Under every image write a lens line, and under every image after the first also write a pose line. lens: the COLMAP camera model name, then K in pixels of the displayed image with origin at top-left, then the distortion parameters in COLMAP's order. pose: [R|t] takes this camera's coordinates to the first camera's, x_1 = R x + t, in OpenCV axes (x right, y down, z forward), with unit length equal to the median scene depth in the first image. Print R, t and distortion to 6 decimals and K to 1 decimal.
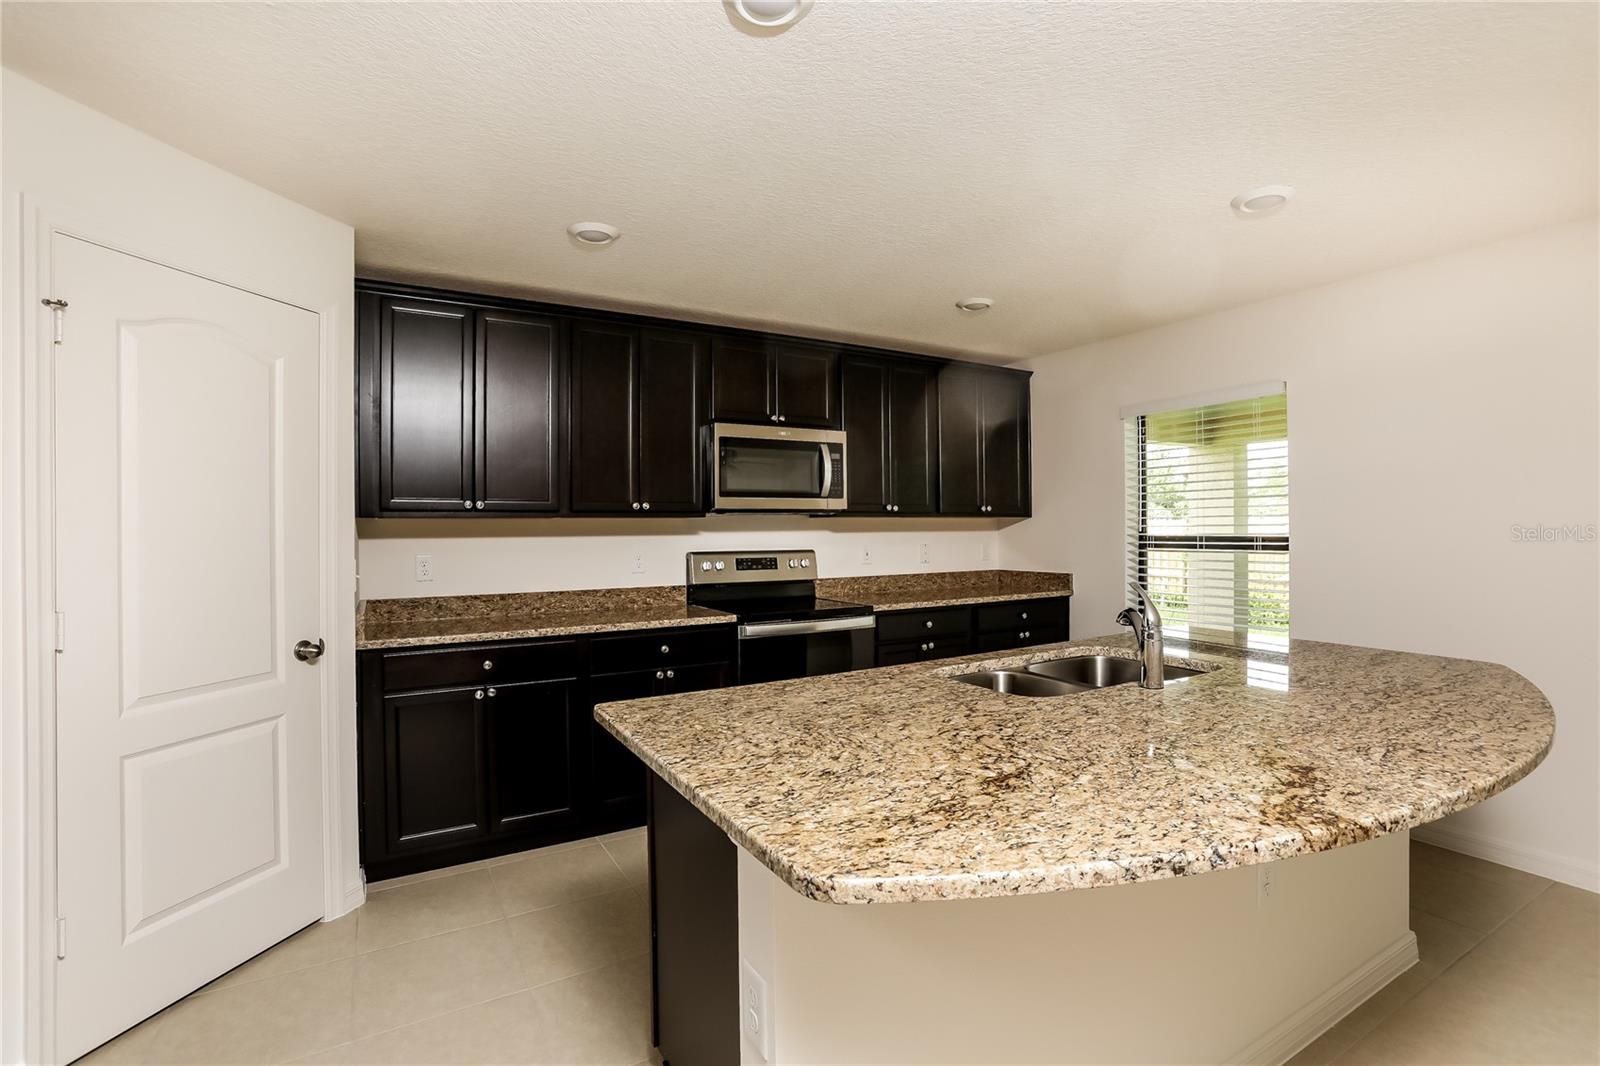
lens RADIAL K [[749.5, 0, 800.0], [0, 749.5, 533.0], [0, 0, 1]] dist [-0.030788, 0.000156]
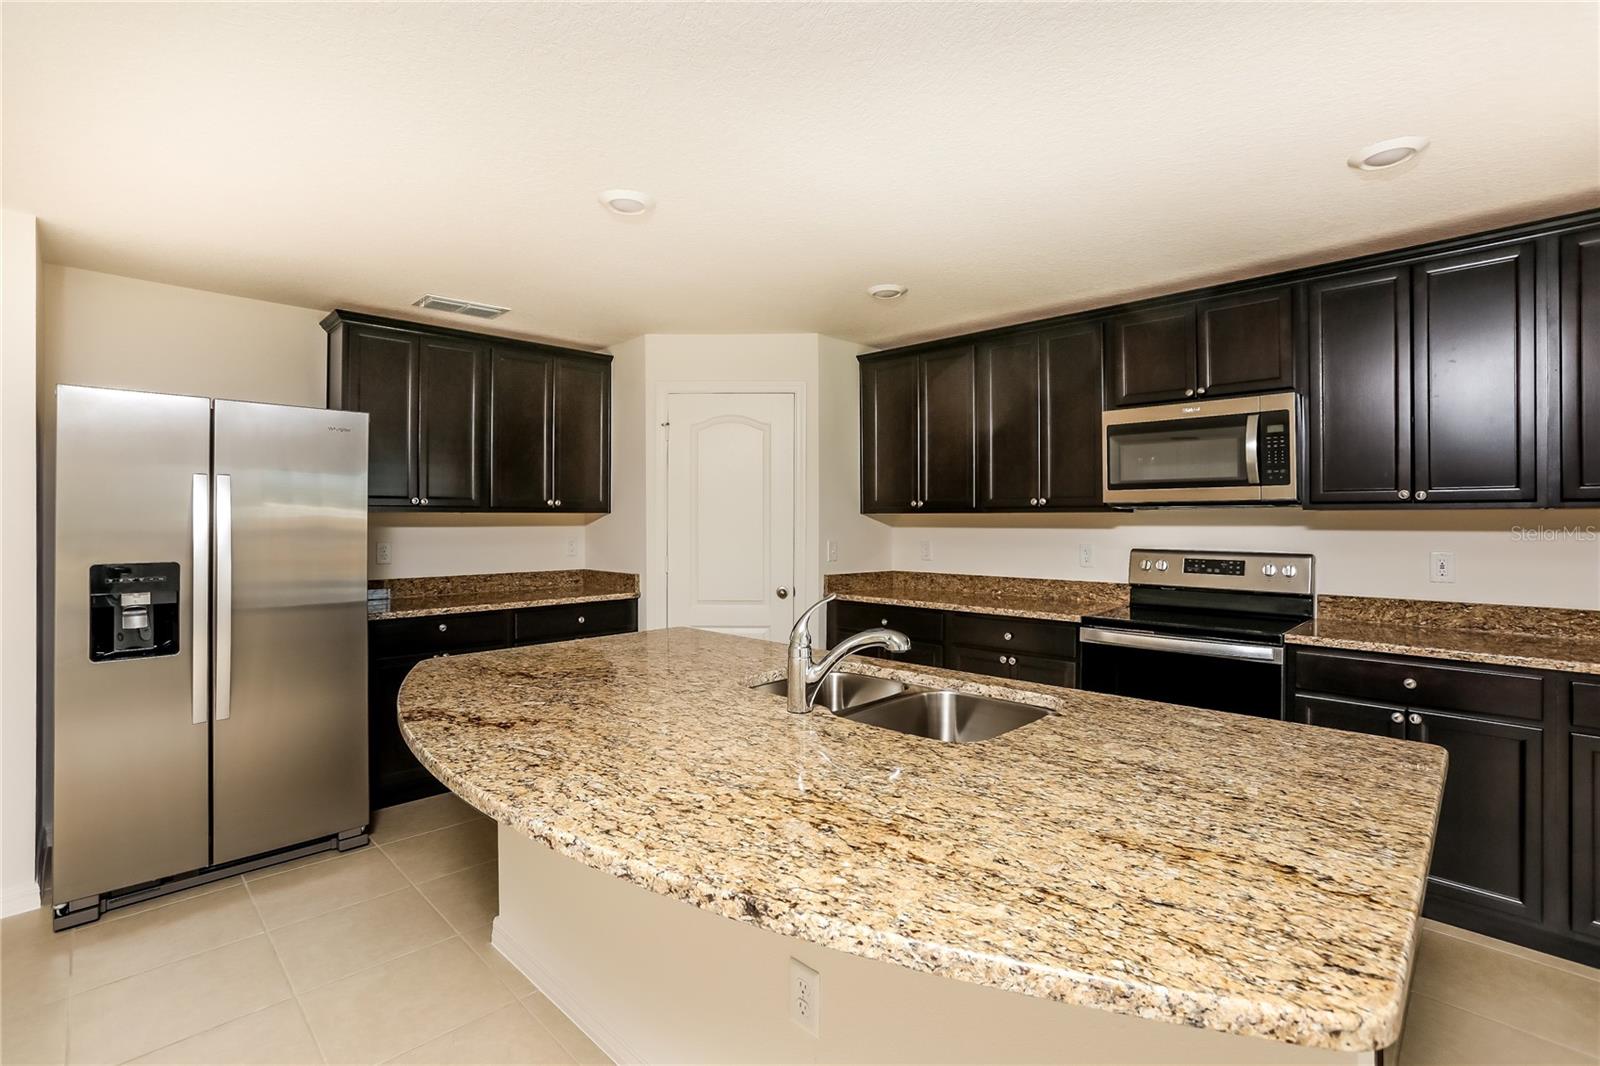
lens RADIAL K [[730.6, 0, 800.2], [0, 730.6, 513.5], [0, 0, 1]] dist [-0.001231, 0.000099]
pose [[0.294623, -0.002916, -0.955609, 0.605389], [-0.012534, 0.999898, -0.006916, -0.007016], [0.955531, 0.014015, 0.294557, 0.338802]]
